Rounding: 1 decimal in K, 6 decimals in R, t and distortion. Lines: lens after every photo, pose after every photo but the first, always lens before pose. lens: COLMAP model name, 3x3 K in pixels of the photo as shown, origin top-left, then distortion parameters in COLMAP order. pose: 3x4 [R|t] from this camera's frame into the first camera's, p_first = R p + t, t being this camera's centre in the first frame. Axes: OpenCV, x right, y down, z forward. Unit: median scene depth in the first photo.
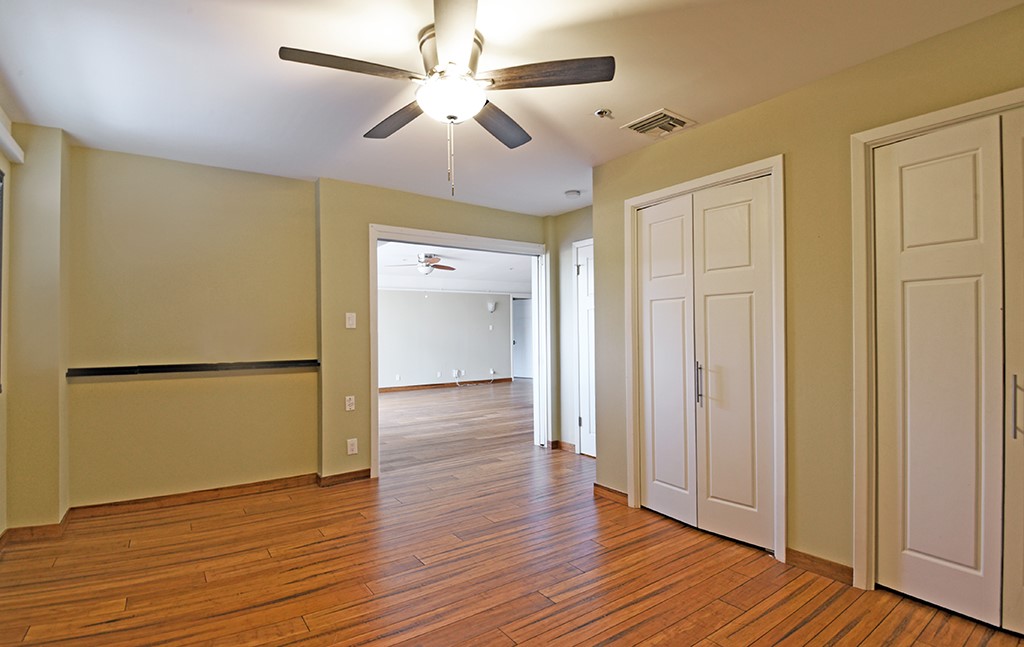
lens RADIAL K [[474.3, 0, 512.0], [0, 474.3, 323.5], [0, 0, 1]] dist [-0.013996, -0.031591]
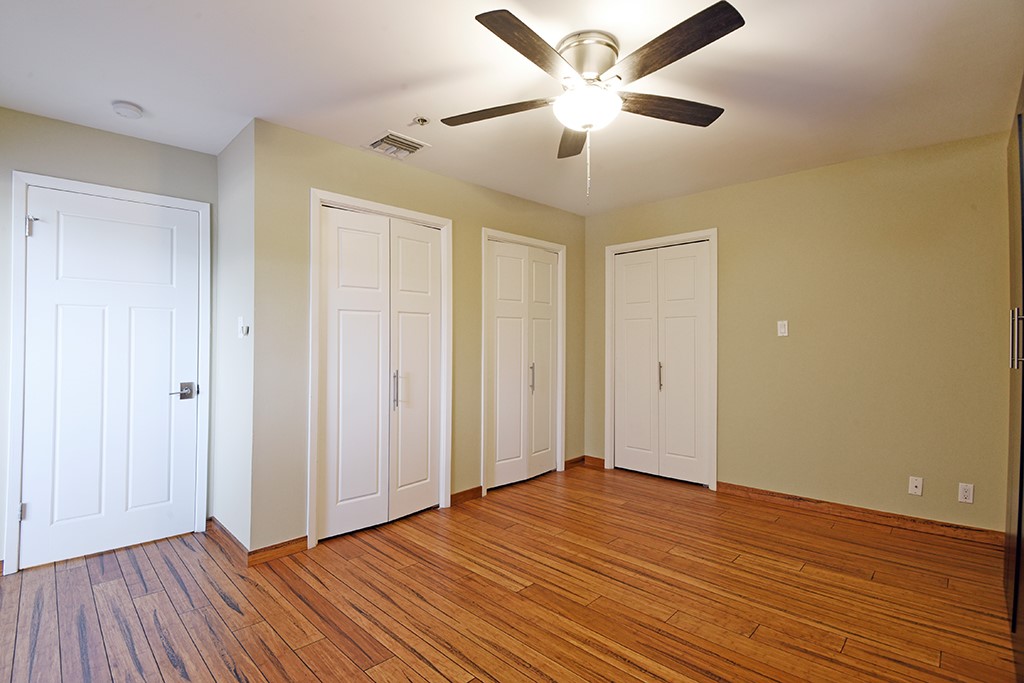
lens RADIAL K [[491.3, 0, 475.3], [0, 491.3, 340.9], [0, 0, 1]] dist [-0.001321, -0.016788]
pose [[-0.137939, 0.021807, 0.990201, -0.718963], [-0.016061, 0.999577, -0.024250, 0.033536], [-0.990311, -0.019248, -0.137530, 0.890059]]
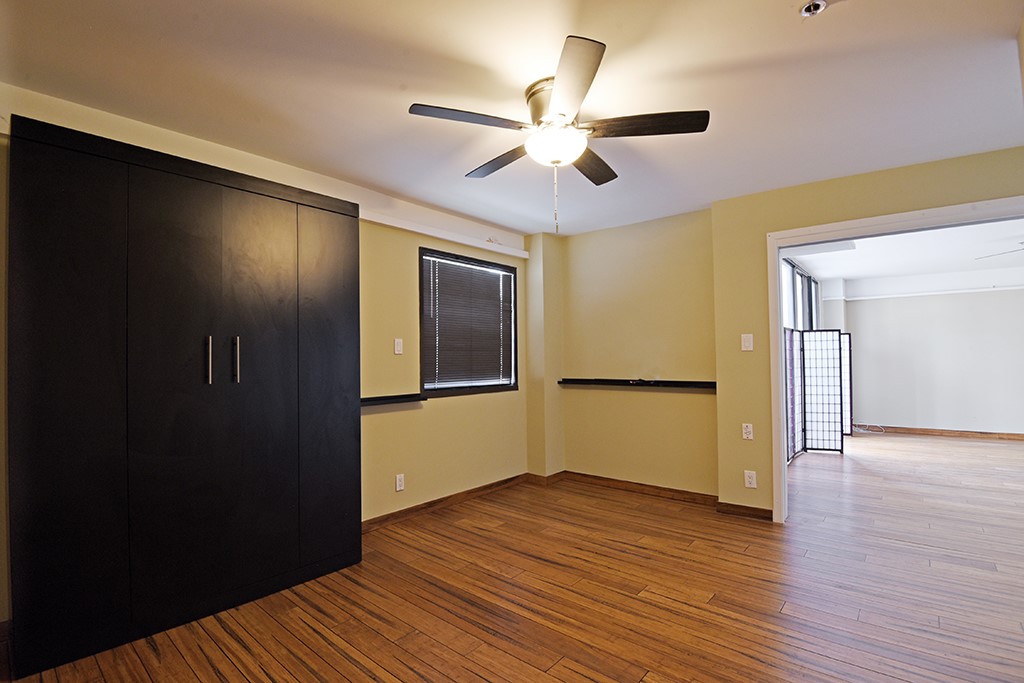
lens RADIAL K [[487.9, 0, 515.0], [0, 487.9, 327.1], [0, 0, 1]] dist [-0.020038, -0.000353]
pose [[0.281157, -0.052318, -0.958235, 0.589387], [0.018577, 0.998622, -0.049072, 0.003509], [0.959482, -0.004004, 0.281741, 0.385285]]
